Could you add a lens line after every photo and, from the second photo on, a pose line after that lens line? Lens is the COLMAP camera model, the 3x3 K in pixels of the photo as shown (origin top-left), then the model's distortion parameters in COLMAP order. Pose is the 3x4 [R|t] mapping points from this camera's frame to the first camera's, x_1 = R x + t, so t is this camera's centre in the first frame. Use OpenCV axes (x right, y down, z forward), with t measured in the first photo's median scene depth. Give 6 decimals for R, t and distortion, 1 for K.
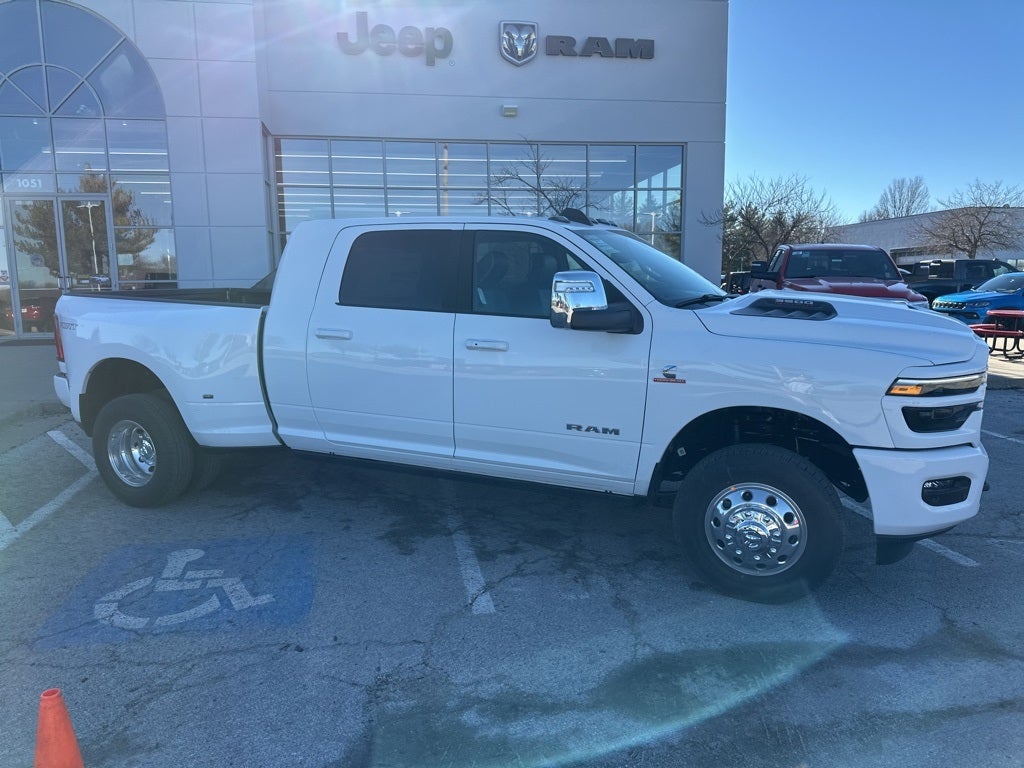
lens RADIAL K [[718.5, 0, 511.9], [0, 718.5, 391.4], [0, 0, 1]] dist [0.061506, -0.085116]
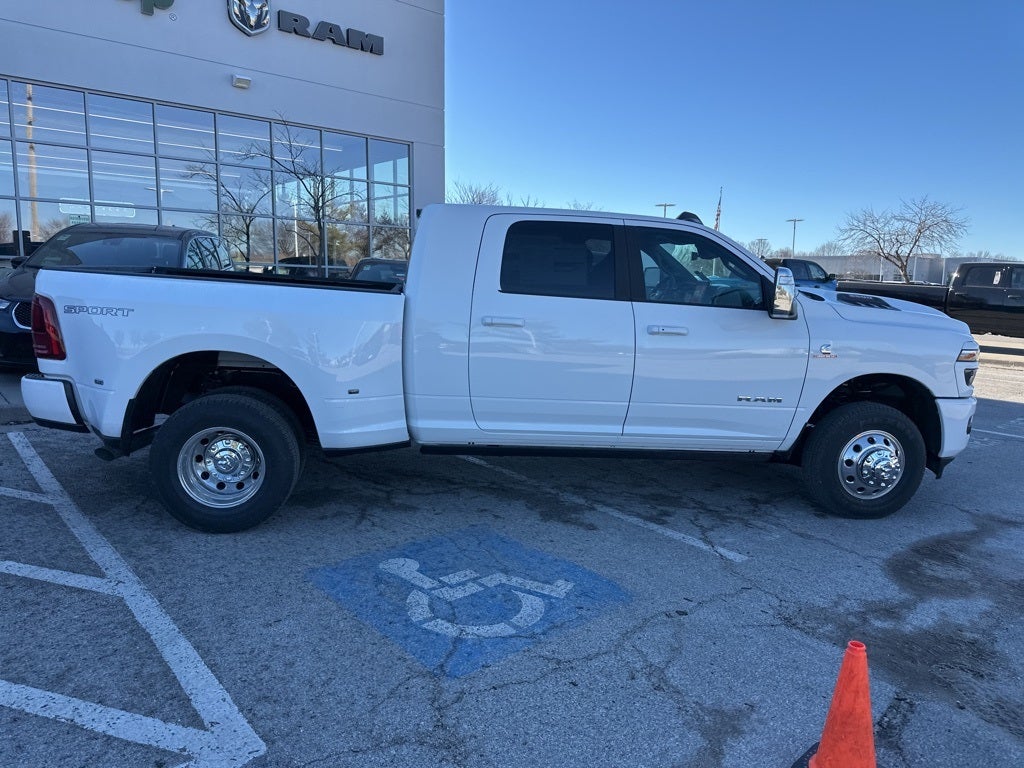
lens RADIAL K [[716.6, 0, 511.9], [0, 716.6, 379.7], [0, 0, 1]] dist [0.062946, -0.081956]
pose [[0.856072, -0.041163, 0.515215, -0.781126], [0.043804, 0.999015, 0.007032, -0.005887], [-0.514997, 0.016549, 0.857032, 0.156477]]
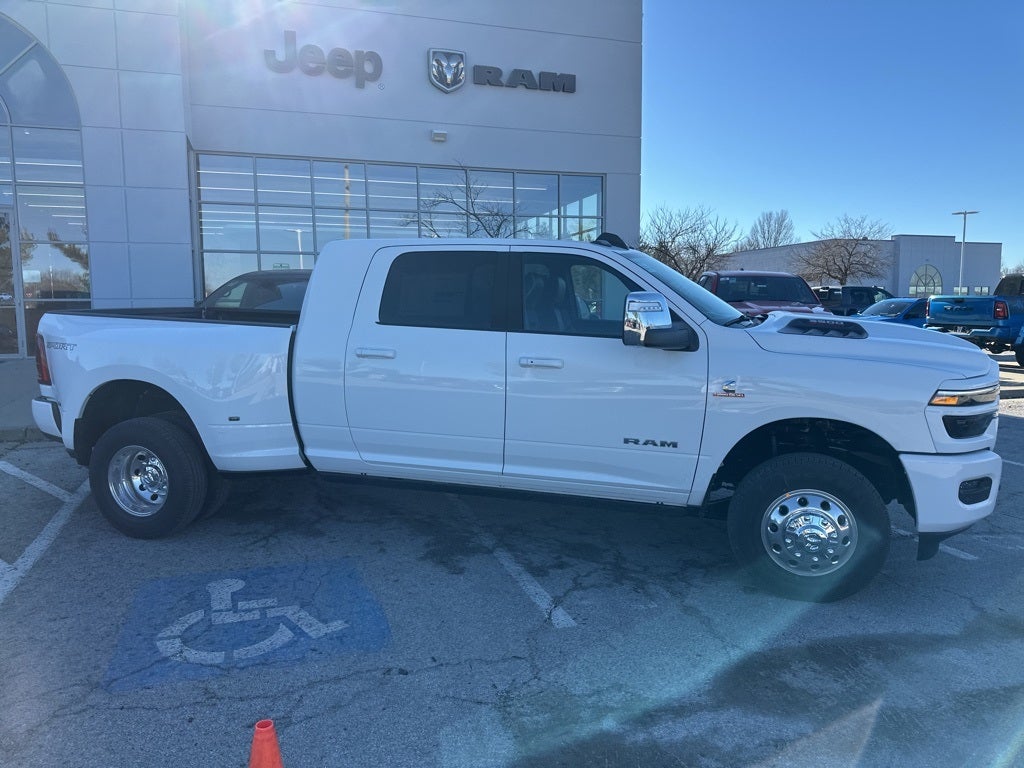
lens RADIAL K [[717.3, 0, 512.0], [0, 717.3, 384.0], [0, 0, 1]] dist [0.058955, -0.078264]
pose [[0.988919, -0.009379, 0.148158, -0.216433], [0.015352, 0.999112, -0.039228, 0.004557], [-0.147659, 0.041068, 0.988185, -0.004036]]
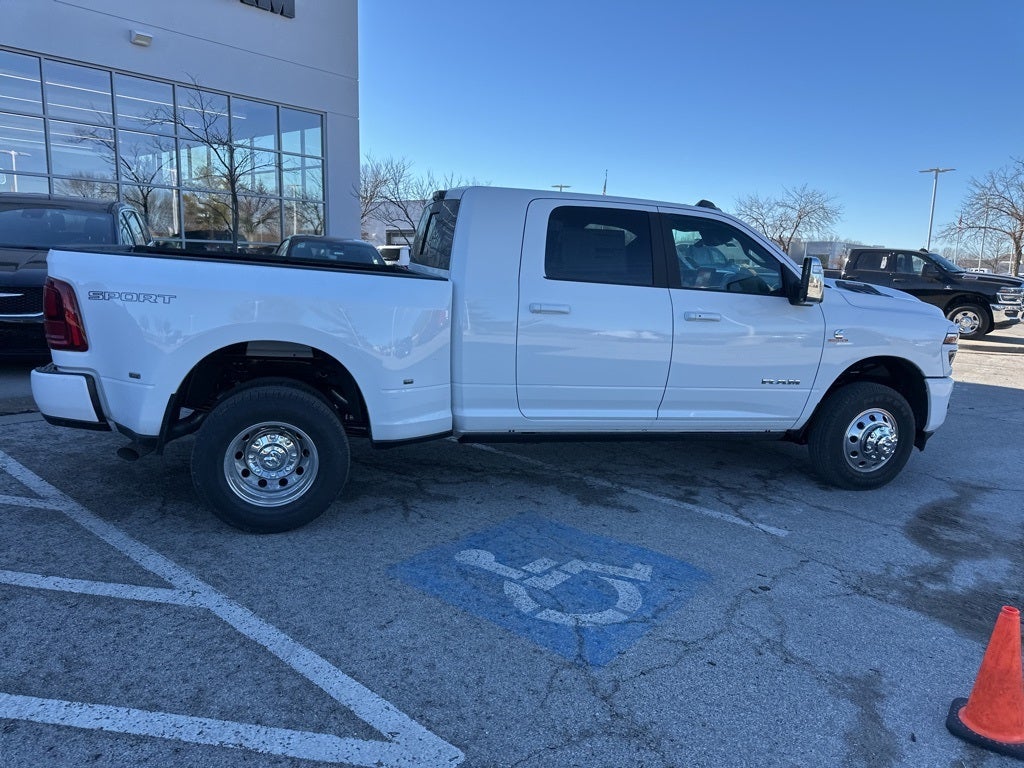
lens RADIAL K [[717.3, 0, 512.0], [0, 717.3, 384.0], [0, 0, 1]] dist [0.058955, -0.078264]
pose [[0.762164, -0.073081, 0.643246, -0.966892], [0.053054, 0.997317, 0.050447, -0.029436], [-0.645207, -0.004322, 0.763996, 0.296546]]
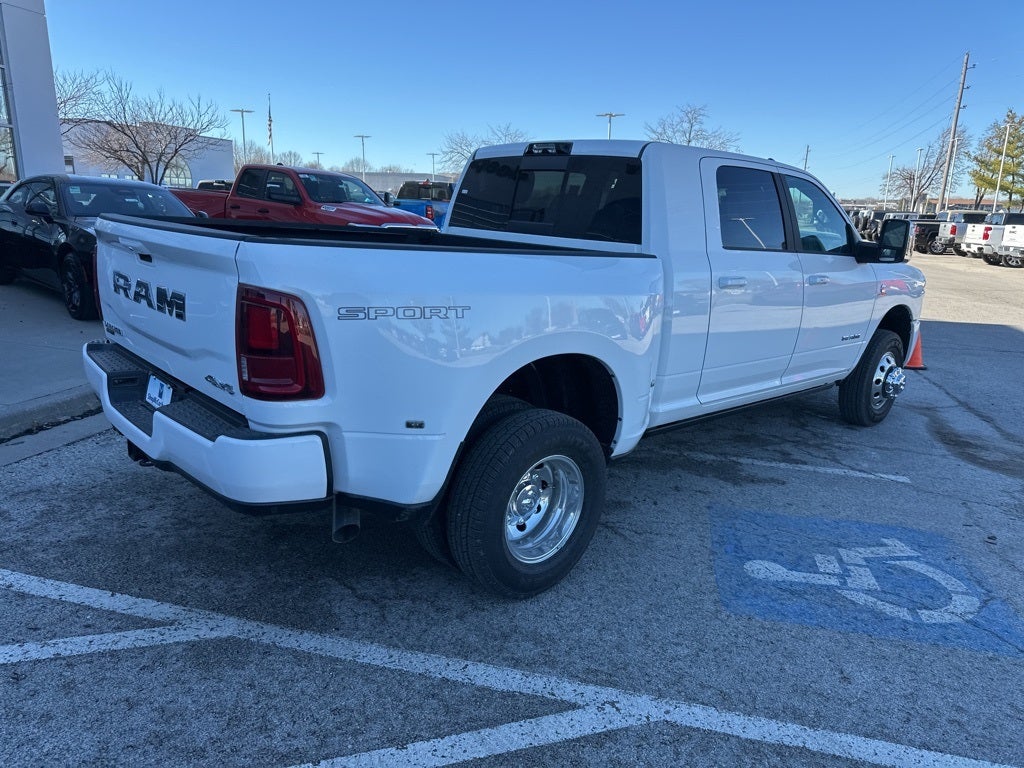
lens RADIAL K [[717.3, 0, 512.0], [0, 717.3, 384.0], [0, 0, 1]] dist [0.058955, -0.078264]
pose [[0.397804, -0.199849, 0.895440, -1.242195], [0.102493, 0.979559, 0.173090, -0.145984], [-0.911728, 0.022921, 0.410155, 0.922263]]
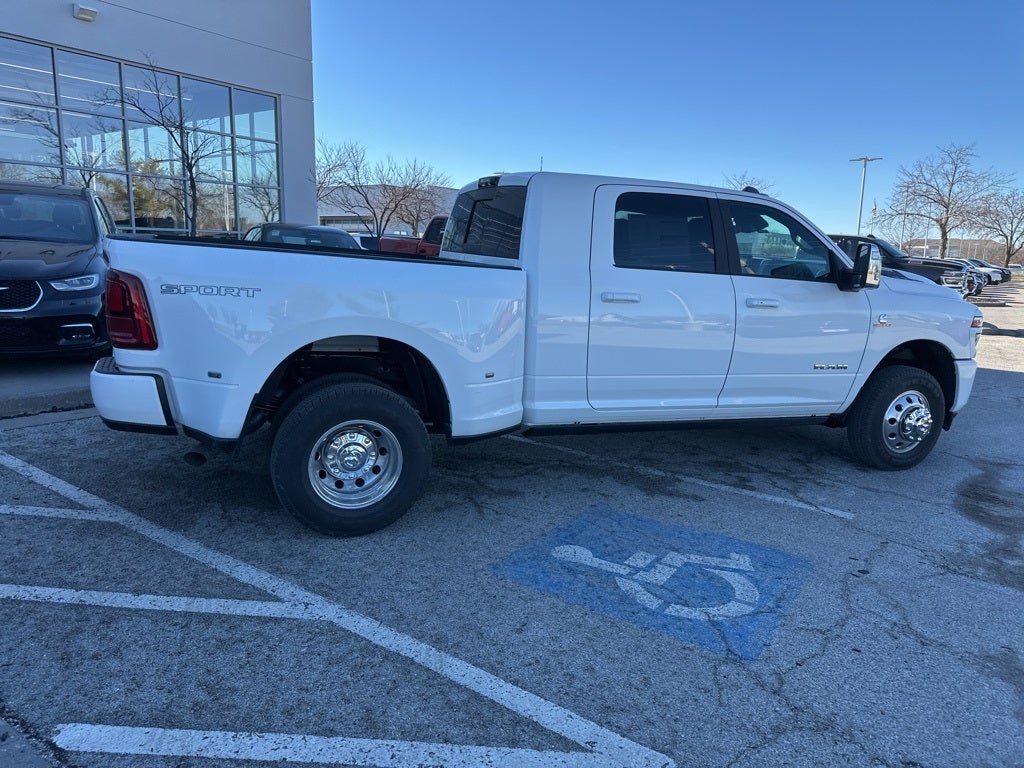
lens RADIAL K [[717.3, 0, 512.0], [0, 717.3, 384.0], [0, 0, 1]] dist [0.058955, -0.078264]
pose [[0.697906, -0.100038, 0.709168, -1.091566], [0.068535, 0.994981, 0.072910, -0.045315], [-0.712903, -0.002282, 0.701259, 0.446289]]
